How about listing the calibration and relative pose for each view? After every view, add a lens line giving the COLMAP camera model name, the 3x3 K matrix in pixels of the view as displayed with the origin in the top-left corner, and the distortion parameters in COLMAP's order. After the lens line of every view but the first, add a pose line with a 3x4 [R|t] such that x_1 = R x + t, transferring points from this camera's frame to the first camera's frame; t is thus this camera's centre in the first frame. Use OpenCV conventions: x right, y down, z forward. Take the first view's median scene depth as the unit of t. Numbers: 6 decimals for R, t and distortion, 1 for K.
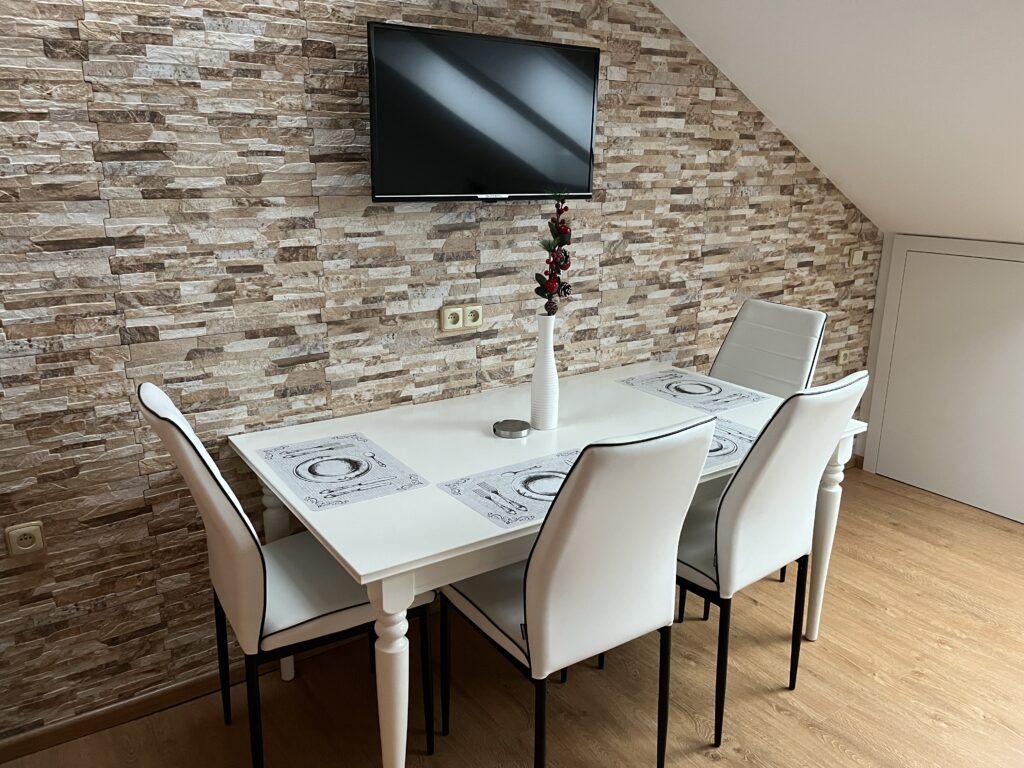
lens RADIAL K [[755.8, 0, 514.1], [0, 755.8, 386.1], [0, 0, 1]] dist [0.003619, -0.026455]
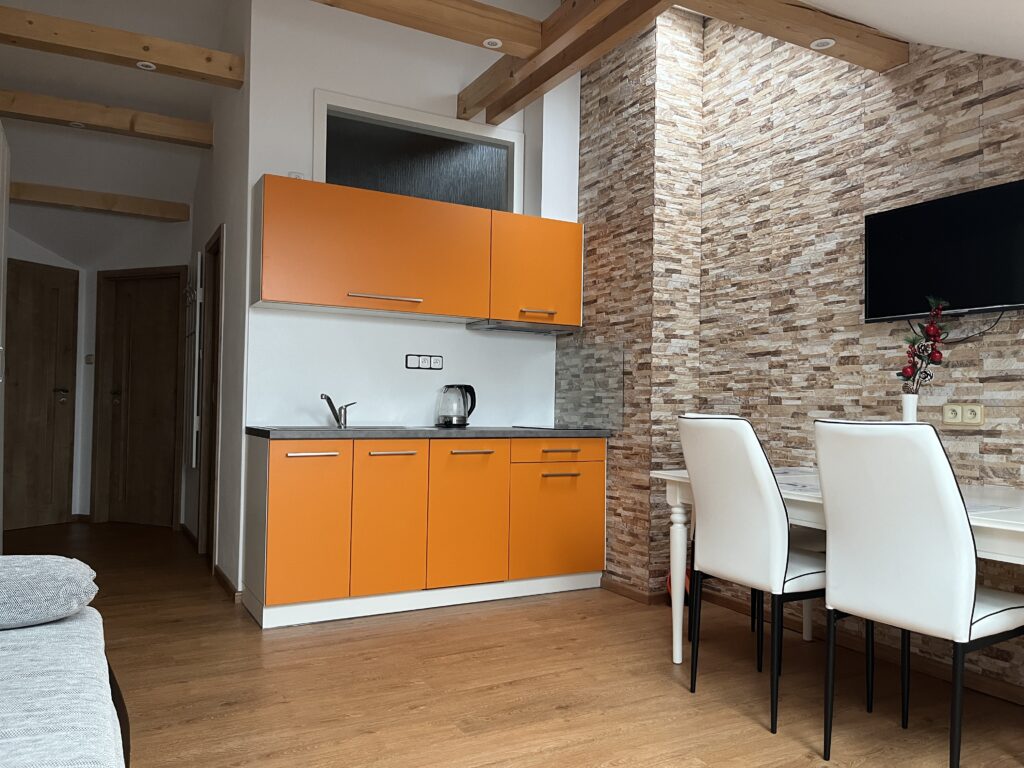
lens RADIAL K [[755.8, 0, 512.6], [0, 755.8, 385.5], [0, 0, 1]] dist [0.003619, -0.026455]
pose [[-0.099500, -0.033124, -0.994486, 1.423234], [-0.294140, 0.955759, -0.002405, 0.092566], [0.950569, 0.292279, -0.104841, 0.522720]]
